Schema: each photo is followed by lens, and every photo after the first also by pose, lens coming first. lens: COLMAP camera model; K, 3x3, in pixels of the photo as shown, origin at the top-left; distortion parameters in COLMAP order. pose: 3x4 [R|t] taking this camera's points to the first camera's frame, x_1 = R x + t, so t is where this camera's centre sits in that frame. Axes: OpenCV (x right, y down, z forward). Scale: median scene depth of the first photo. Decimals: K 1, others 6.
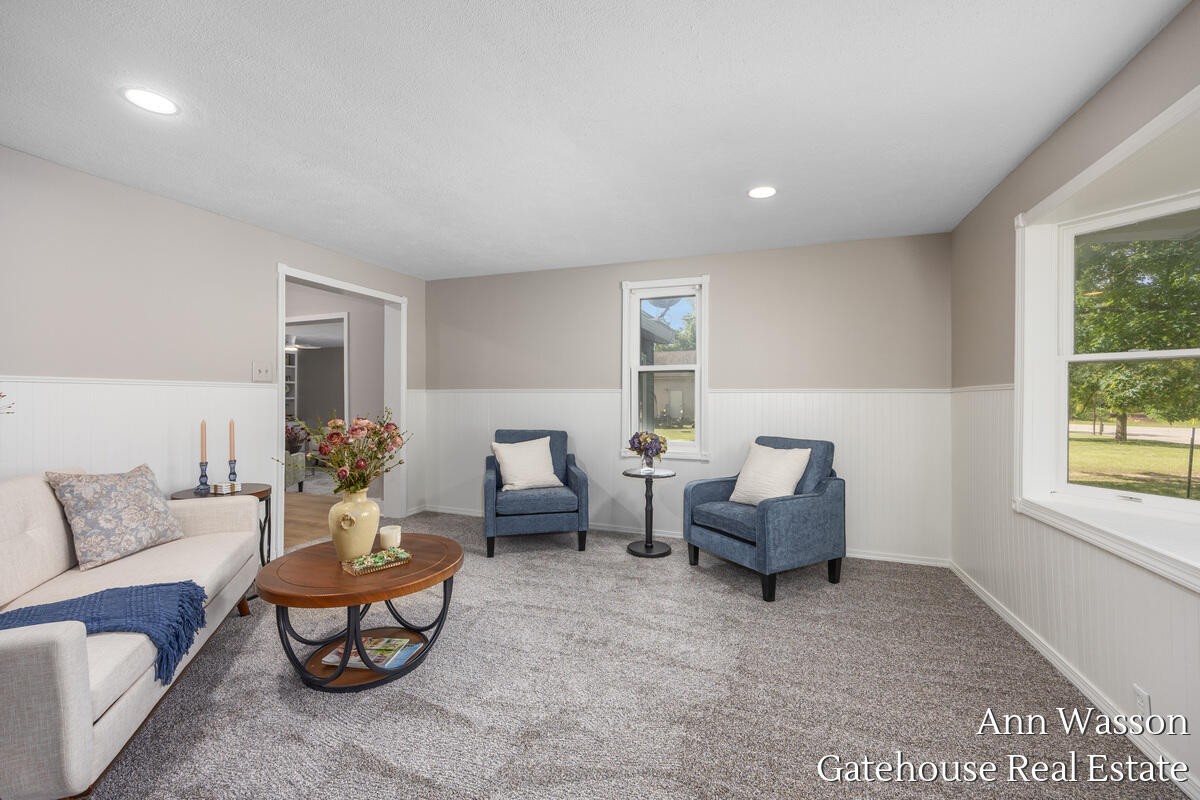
lens RADIAL K [[480.7, 0, 610.2], [0, 480.7, 399.1], [0, 0, 1]] dist [-0.002940, -0.000474]
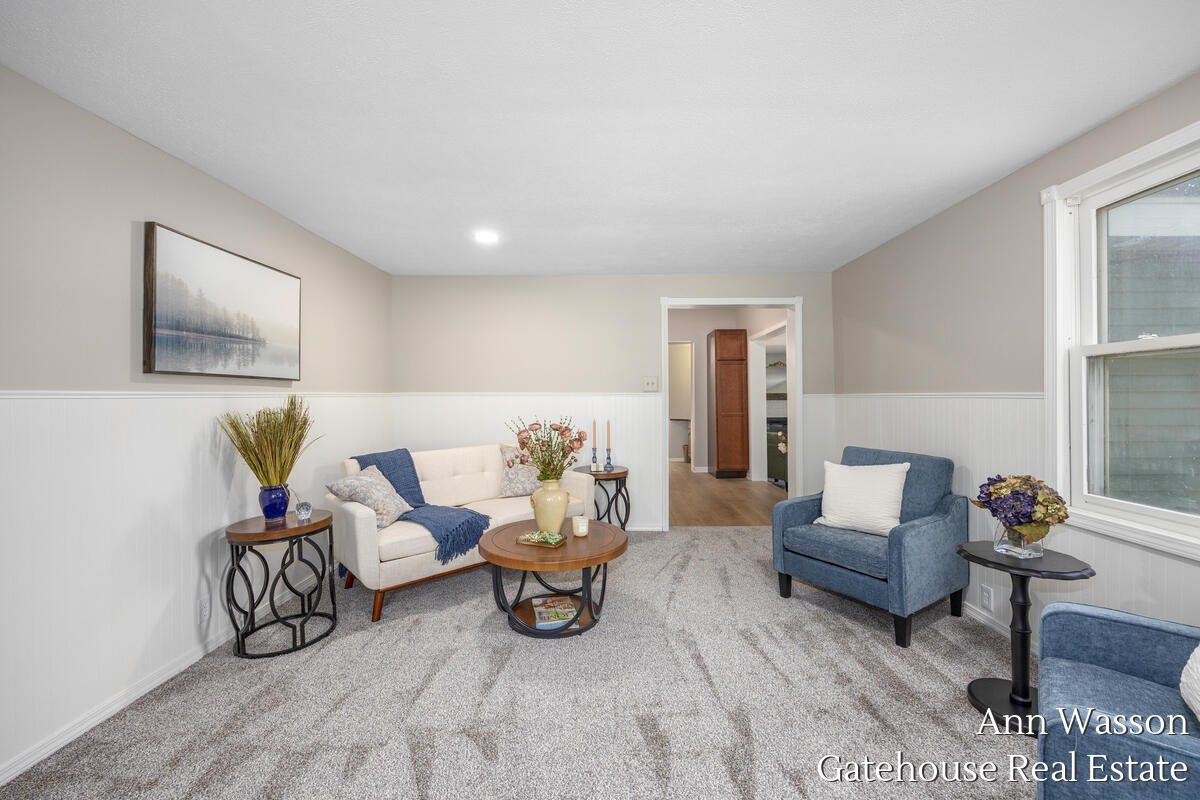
lens RADIAL K [[480.7, 0, 611.3], [0, 480.7, 397.9], [0, 0, 1]] dist [-0.002940, -0.000474]
pose [[0.320589, -0.002390, -0.947215, 0.459571], [0.001013, 0.999997, -0.002180, -0.015478], [0.947218, -0.000261, 0.320591, 0.464252]]
